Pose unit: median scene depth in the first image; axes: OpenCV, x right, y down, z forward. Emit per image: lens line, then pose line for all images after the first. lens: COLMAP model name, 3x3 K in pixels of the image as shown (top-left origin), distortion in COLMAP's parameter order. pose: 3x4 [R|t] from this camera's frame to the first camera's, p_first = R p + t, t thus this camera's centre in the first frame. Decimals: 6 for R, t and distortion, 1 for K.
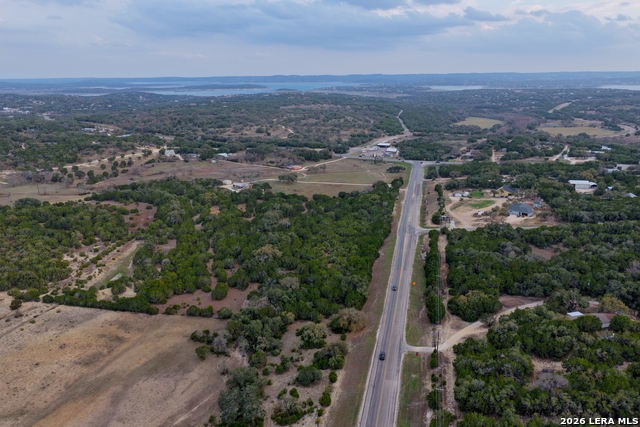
lens RADIAL K [[531.3, 0, 320.0], [0, 531.3, 213.5], [0, 0, 1]] dist [-0.015582, 0.044626]
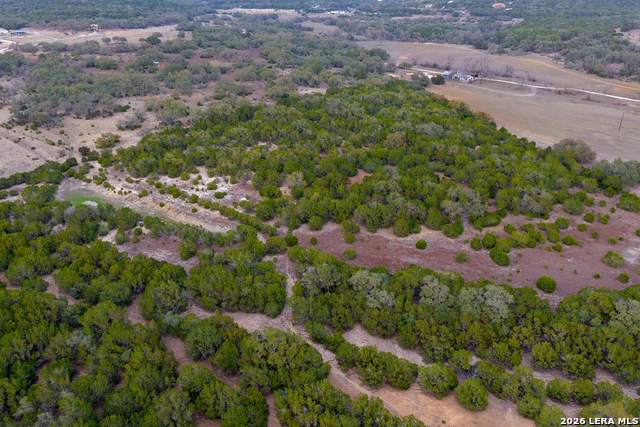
lens RADIAL K [[531.3, 0, 320.0], [0, 531.3, 213.5], [0, 0, 1]] dist [-0.015582, 0.044626]
pose [[-0.548690, 0.337919, -0.764690, -0.030442], [-0.210052, 0.829609, 0.517326, -0.250752], [0.809208, 0.444476, -0.384217, 1.384798]]
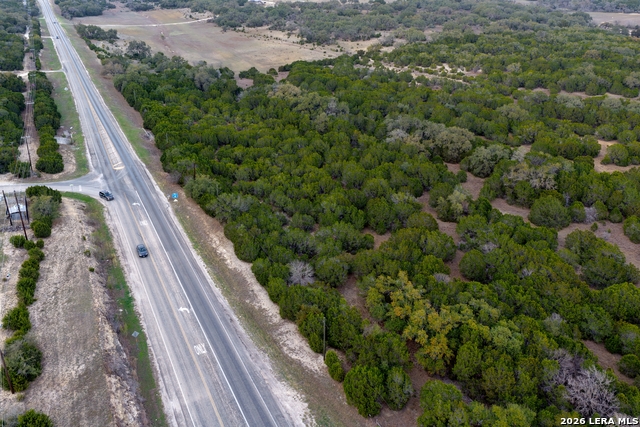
lens RADIAL K [[531.3, 0, 320.0], [0, 531.3, 213.5], [0, 0, 1]] dist [-0.015582, 0.044626]
pose [[-0.786080, 0.258530, -0.561463, 0.329617], [-0.155198, 0.796687, 0.584127, -0.234815], [0.598324, 0.546308, -0.586136, 1.572784]]
